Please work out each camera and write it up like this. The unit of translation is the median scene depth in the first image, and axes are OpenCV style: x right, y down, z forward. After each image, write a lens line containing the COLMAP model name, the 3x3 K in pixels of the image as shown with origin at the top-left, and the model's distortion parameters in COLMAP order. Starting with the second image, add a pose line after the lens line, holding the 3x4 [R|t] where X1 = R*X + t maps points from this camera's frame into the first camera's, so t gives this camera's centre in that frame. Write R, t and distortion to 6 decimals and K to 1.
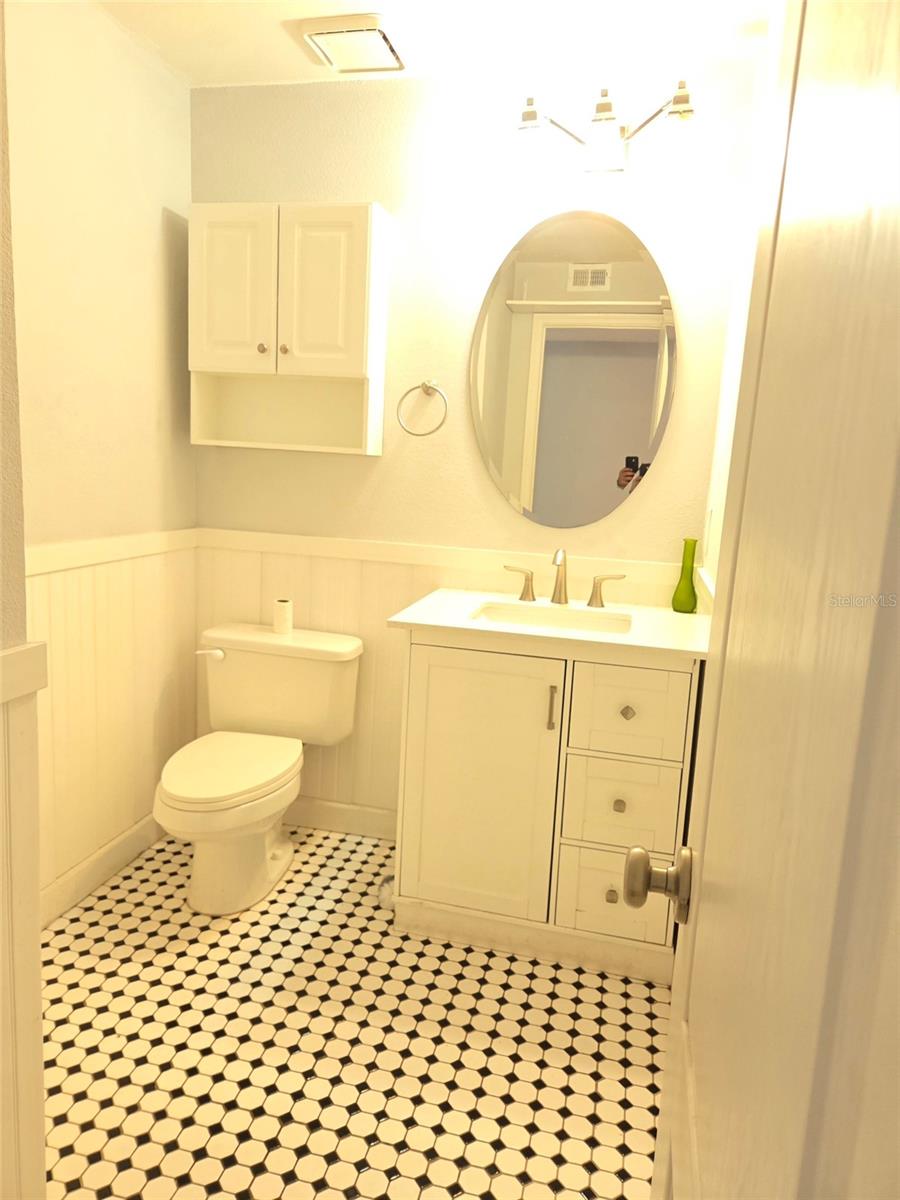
lens RADIAL K [[805.8, 0, 448.7], [0, 805.8, 588.1], [0, 0, 1]] dist [0.064896, -0.055141]
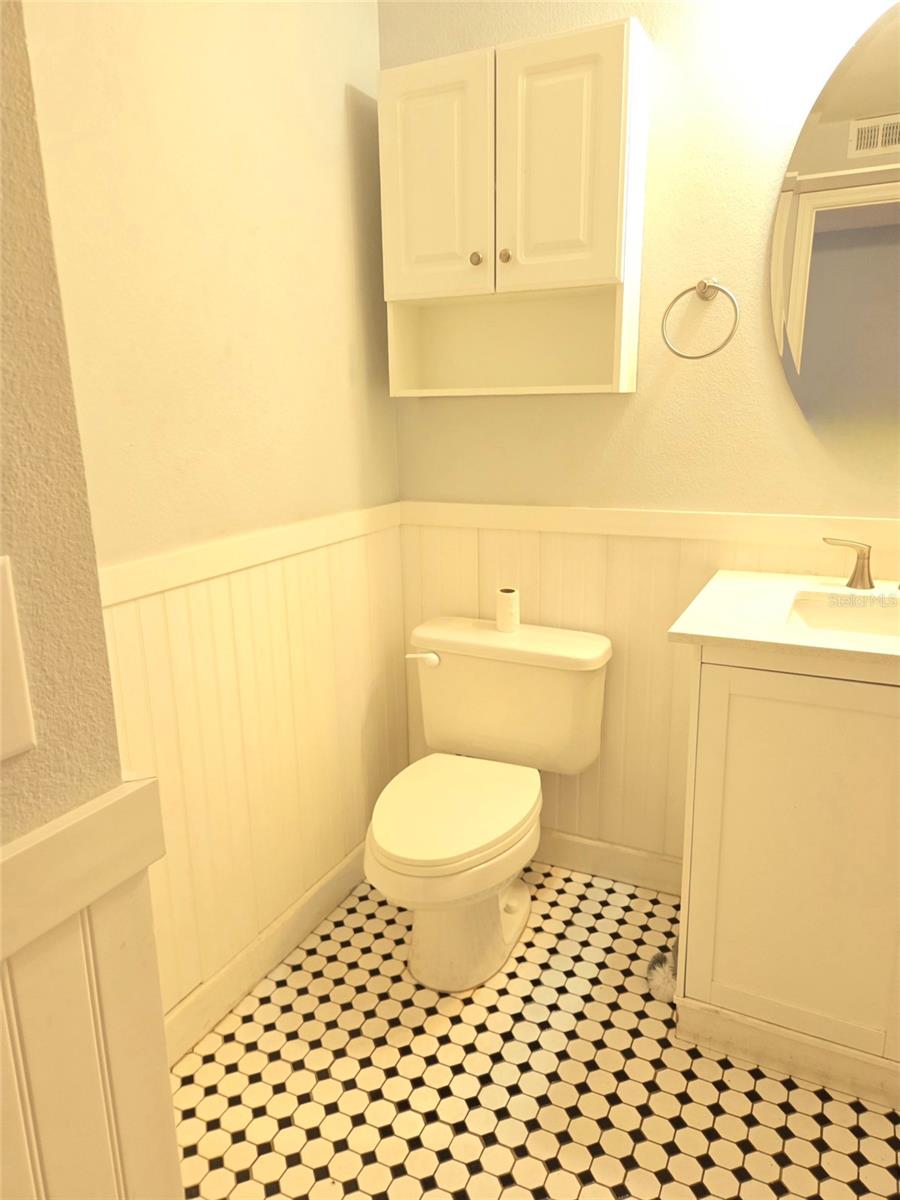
lens RADIAL K [[808.1, 0, 451.2], [0, 808.1, 593.9], [0, 0, 1]] dist [0.068616, -0.056448]
pose [[0.972081, -0.016171, -0.234087, -0.080545], [0.032920, 0.997154, 0.067823, -0.038970], [0.232324, -0.073636, 0.969847, 0.242069]]
